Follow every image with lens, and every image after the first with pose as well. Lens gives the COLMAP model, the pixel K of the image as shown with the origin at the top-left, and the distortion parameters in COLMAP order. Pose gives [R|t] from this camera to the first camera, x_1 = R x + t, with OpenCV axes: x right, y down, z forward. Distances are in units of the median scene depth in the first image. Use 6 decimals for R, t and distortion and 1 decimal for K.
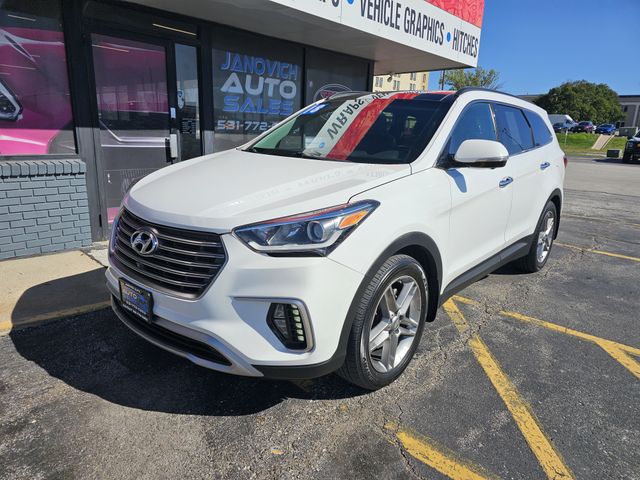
lens RADIAL K [[429.5, 0, 309.5], [0, 429.5, 238.2], [0, 0, 1]] dist [0.049530, -0.047399]
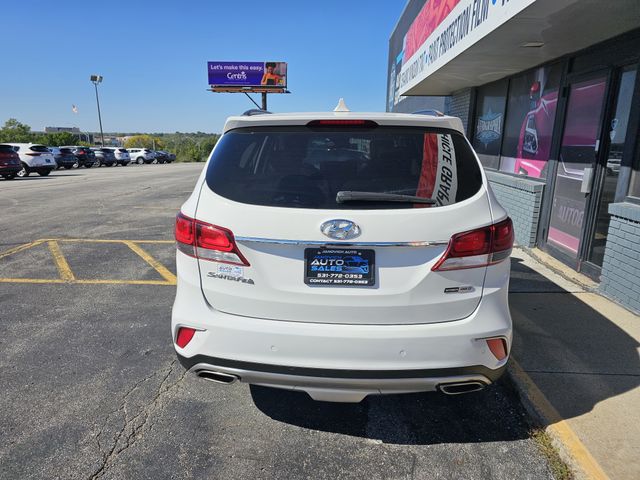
lens RADIAL K [[427.7, 0, 310.2], [0, 427.7, 232.2], [0, 0, 1]] dist [0.056038, -0.054098]
pose [[-0.782220, 0.089809, -0.616496, 0.697609], [-0.187952, 0.909430, 0.370960, -0.332306], [0.593975, 0.406043, -0.694494, 1.285506]]
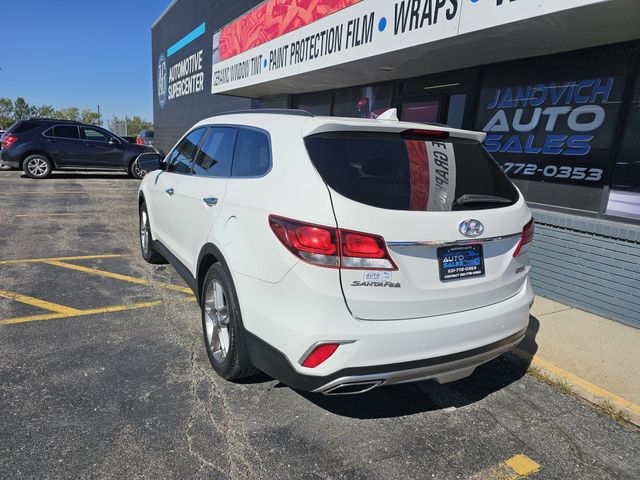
lens RADIAL K [[429.9, 0, 310.0], [0, 429.9, 235.2], [0, 0, 1]] dist [0.050162, -0.050303]
pose [[-0.322777, 0.140348, -0.936012, 0.888611], [-0.298689, 0.923304, 0.241443, -0.256432], [0.898109, 0.357508, -0.256101, 1.028659]]
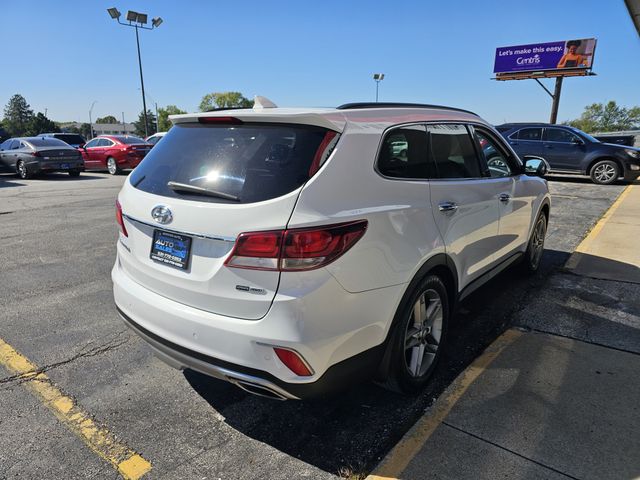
lens RADIAL K [[429.9, 0, 310.0], [0, 429.9, 235.2], [0, 0, 1]] dist [0.050162, -0.050303]
pose [[-0.997551, -0.027943, -0.064117, 0.351198], [-0.054690, 0.883082, 0.466020, -0.390074], [0.043599, 0.468385, -0.882448, 1.429855]]
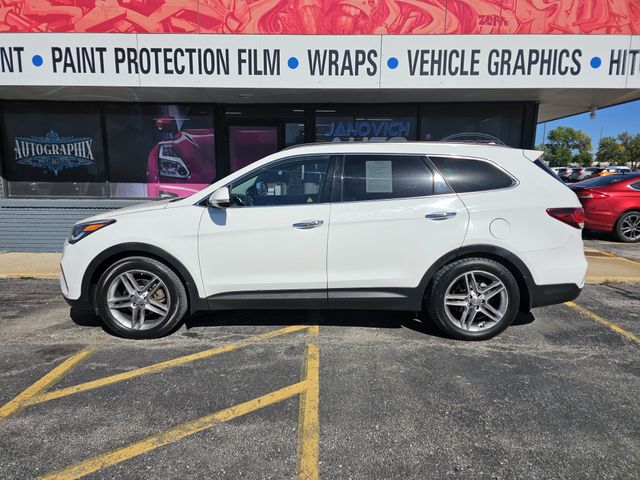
lens RADIAL K [[426.8, 0, 309.9], [0, 426.8, 241.1], [0, 0, 1]] dist [0.058735, -0.050072]
pose [[0.658410, 0.086470, -0.747676, 0.783398], [-0.166043, 0.985592, -0.032234, -0.030498], [0.734116, 0.145370, 0.663281, 0.164210]]
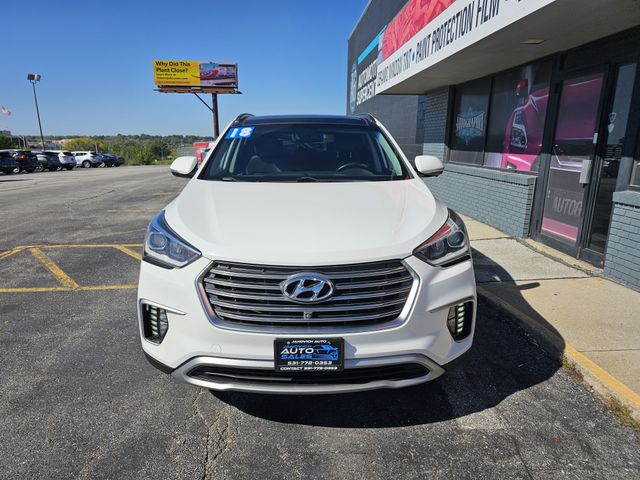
lens RADIAL K [[429.5, 0, 309.5], [0, 429.5, 238.2], [0, 0, 1]] dist [0.049530, -0.047399]
pose [[-0.709886, 0.119007, -0.694190, 0.789858], [-0.198051, 0.912124, 0.358896, -0.293411], [0.675898, 0.392260, -0.623934, 1.201636]]
